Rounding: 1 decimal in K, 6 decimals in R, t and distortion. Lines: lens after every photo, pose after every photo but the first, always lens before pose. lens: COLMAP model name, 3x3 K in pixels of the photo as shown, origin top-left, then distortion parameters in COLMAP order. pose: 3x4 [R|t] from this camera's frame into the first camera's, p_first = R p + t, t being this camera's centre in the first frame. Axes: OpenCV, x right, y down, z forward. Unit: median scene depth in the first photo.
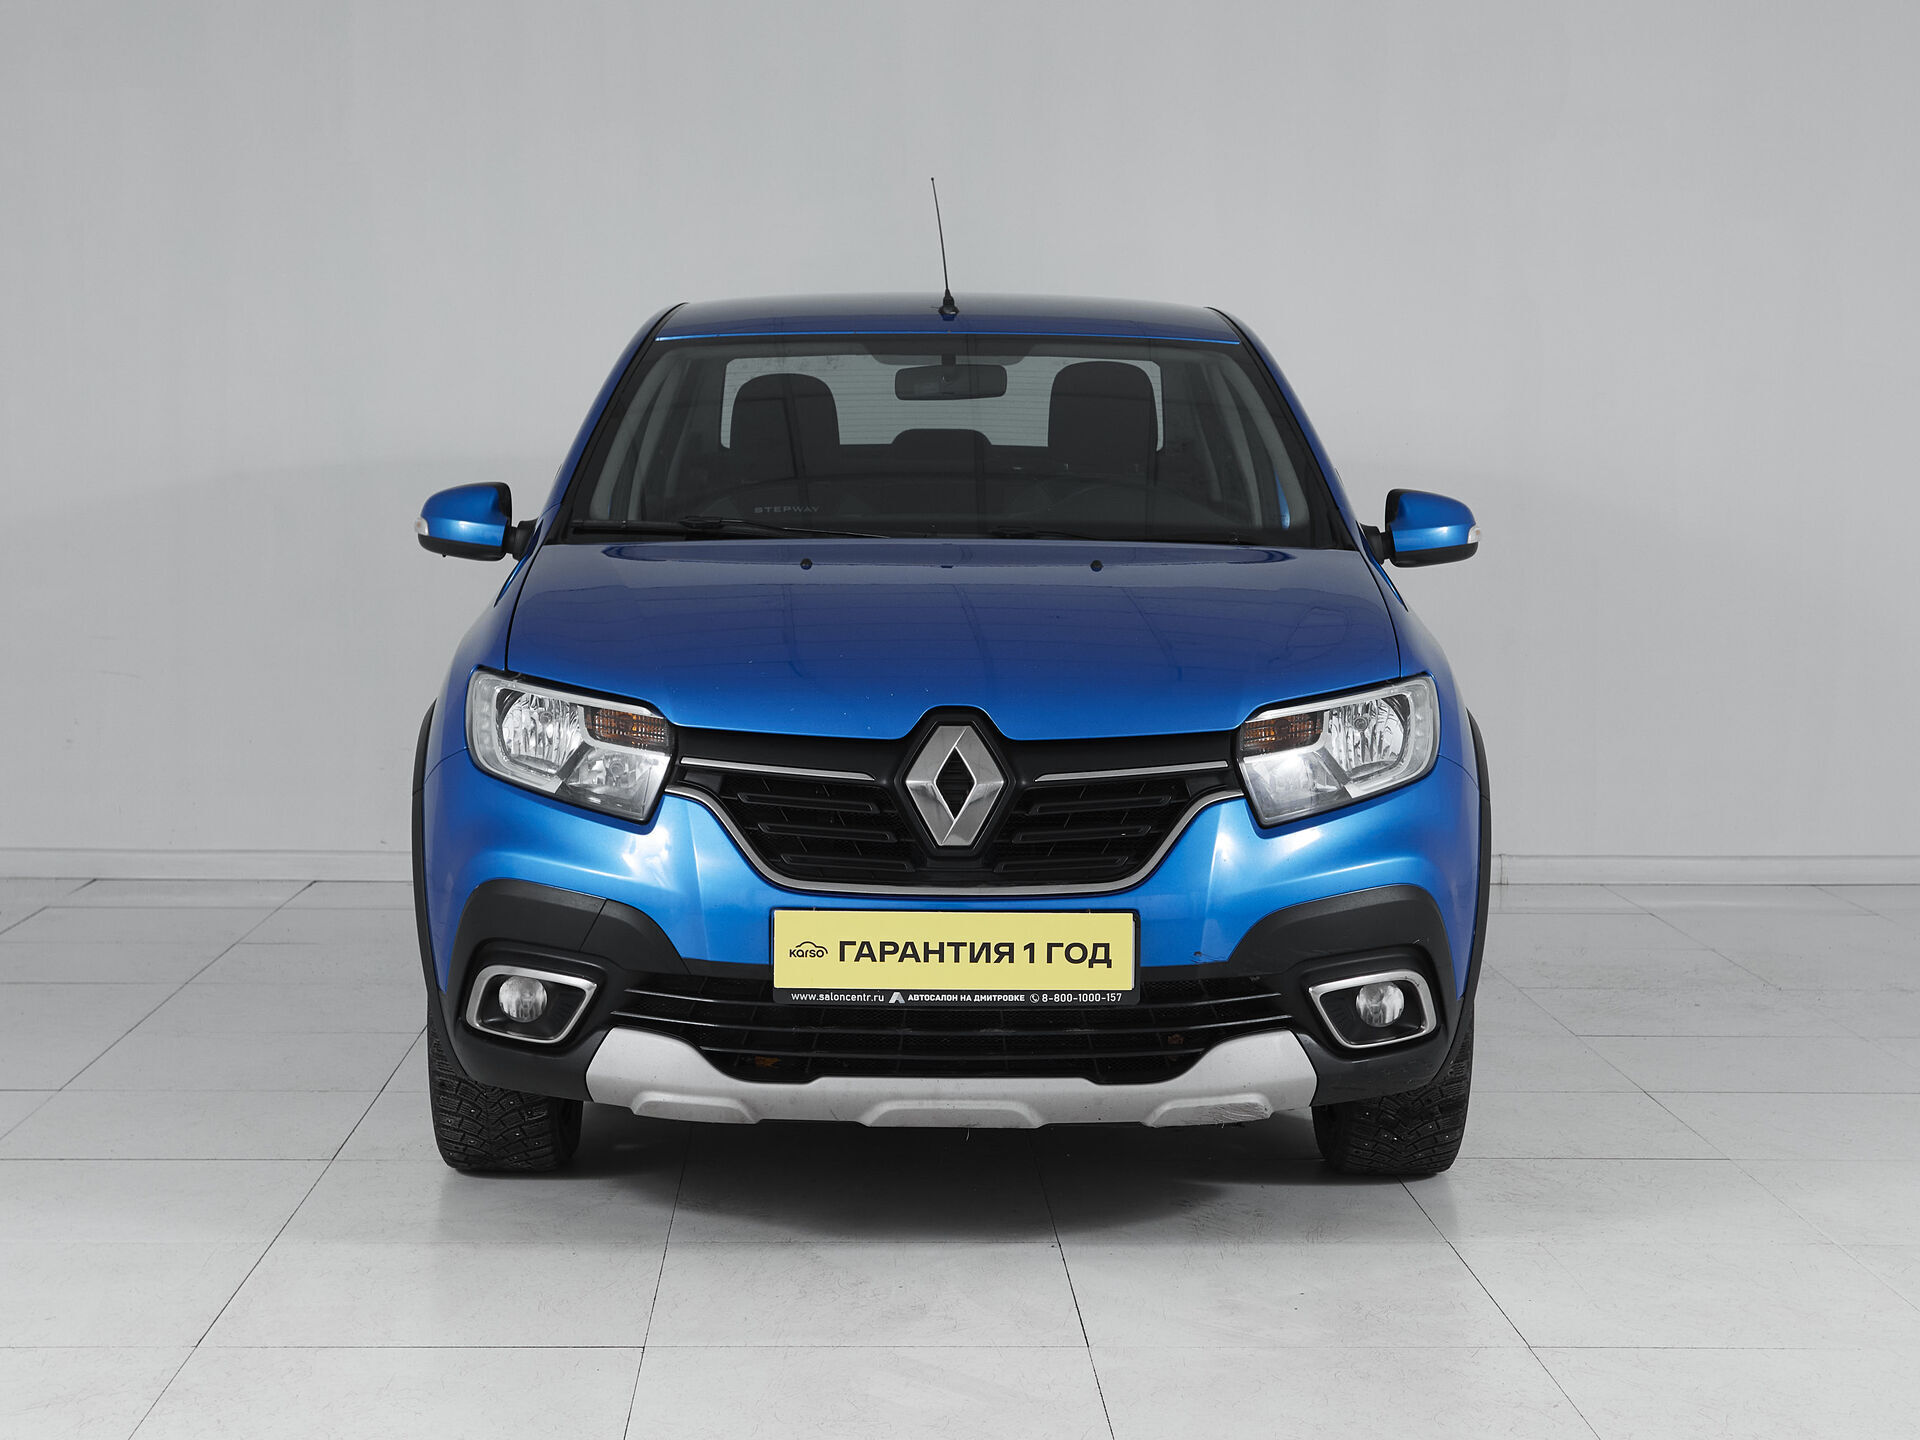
lens RADIAL K [[2839.2, 0, 950.7], [0, 2839.2, 724.5], [0, 0, 1]] dist [0.054322, 0.000000]
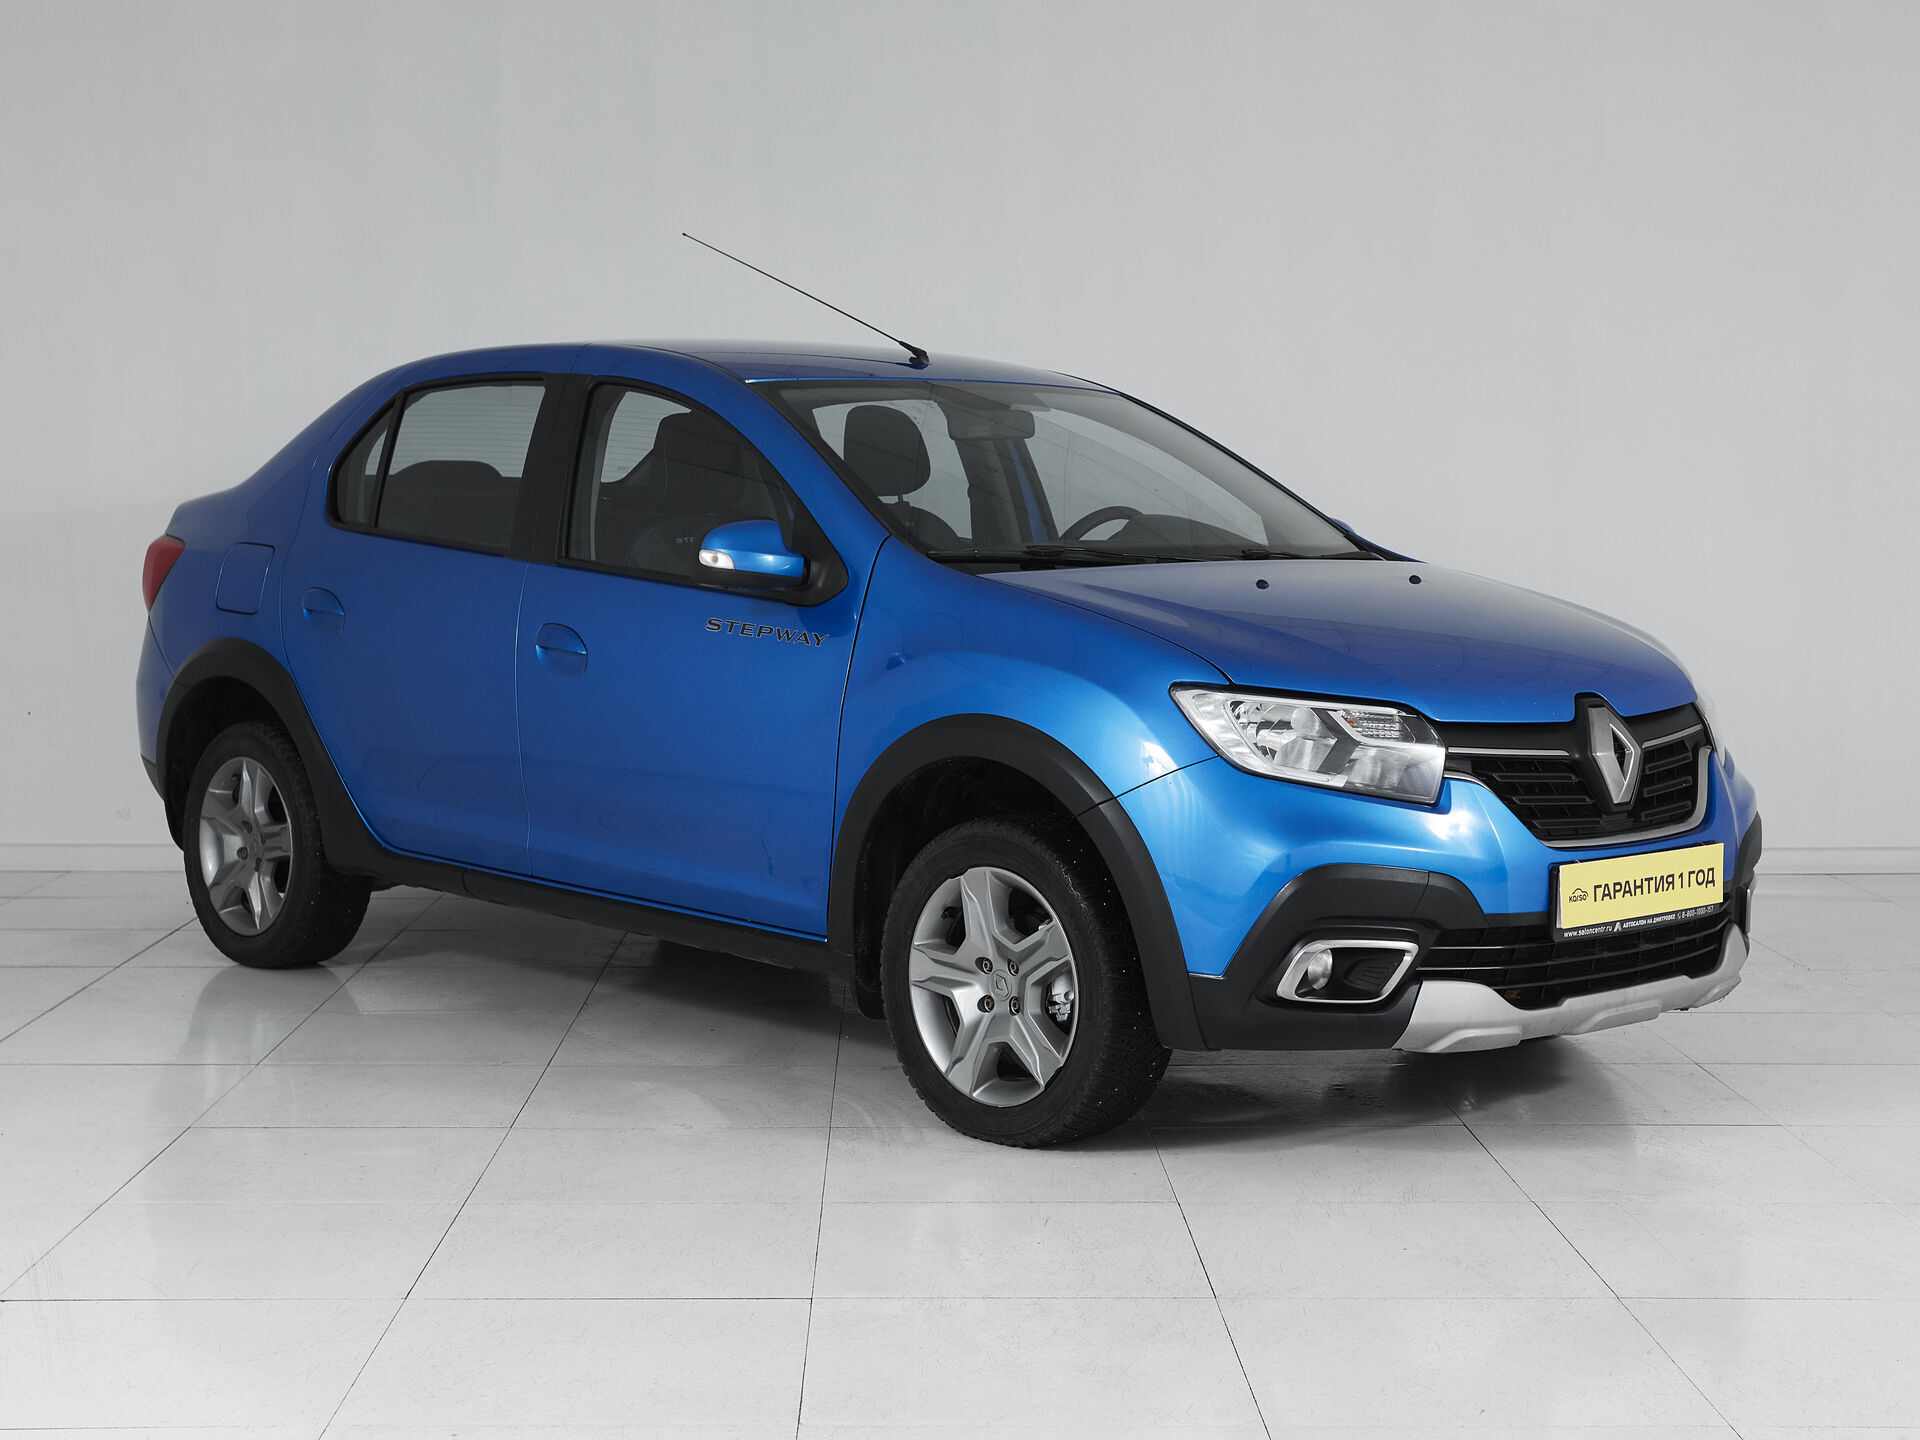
lens RADIAL K [[2839.2, 0, 957.3], [0, 2839.2, 702.3], [0, 0, 1]] dist [0.054322, 0.000000]
pose [[0.730440, -0.048530, 0.681251, -1.067871], [0.059188, 0.998218, 0.007648, -0.028897], [-0.680408, 0.034735, 0.732010, 0.271924]]
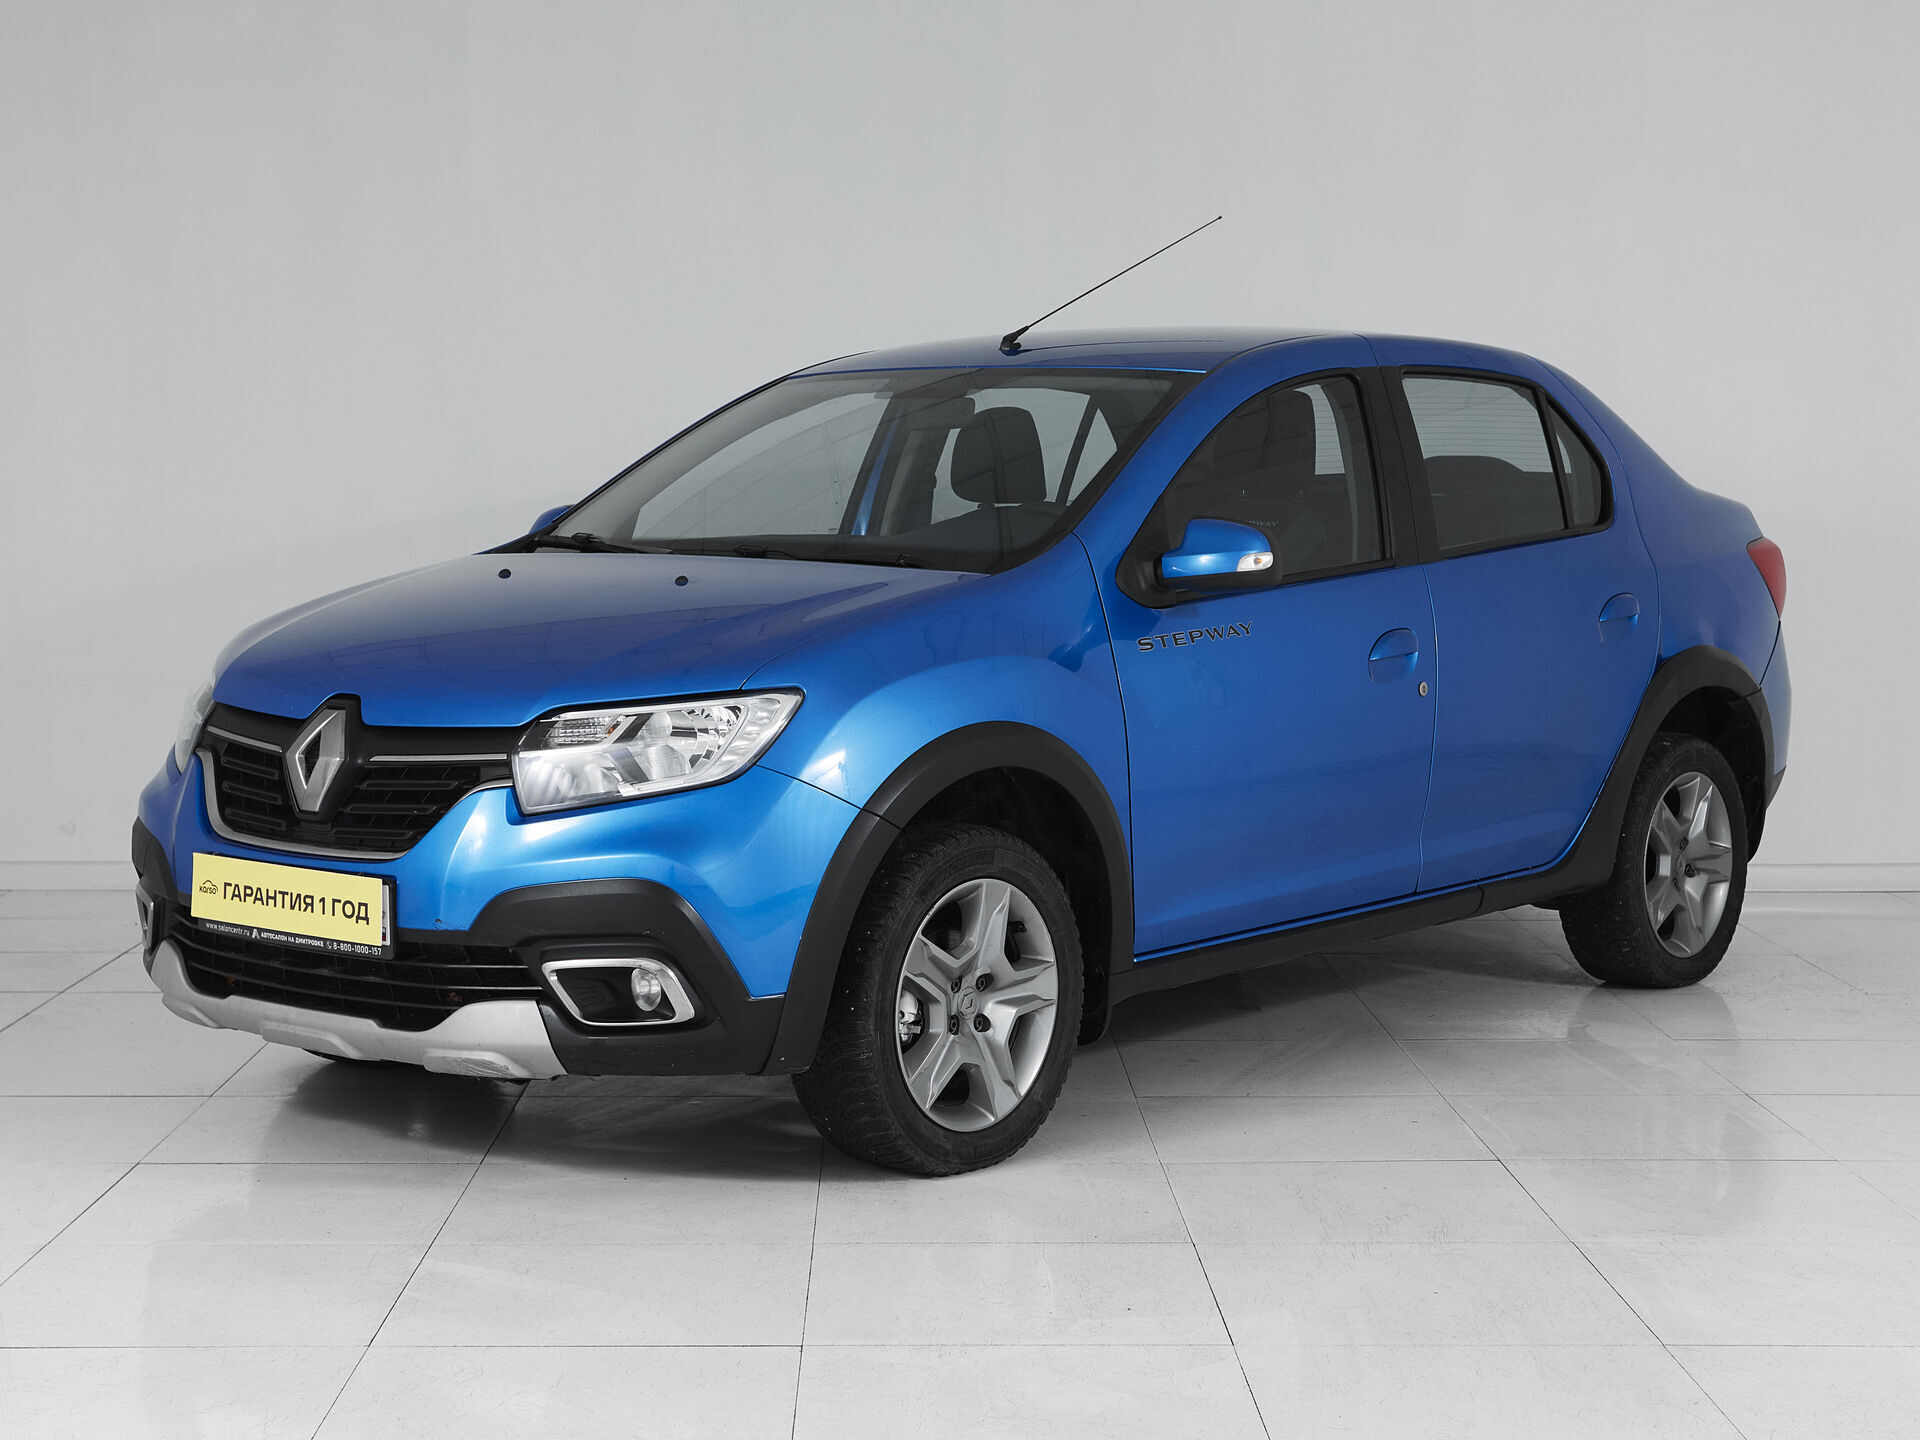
lens RADIAL K [[2839.2, 0, 963.8], [0, 2839.2, 736.7], [0, 0, 1]] dist [0.054322, 0.000000]
pose [[0.772790, 0.051152, -0.632597, 0.954519], [-0.056453, 0.998336, 0.011763, -0.017410], [0.632146, 0.026622, 0.774392, 0.252800]]
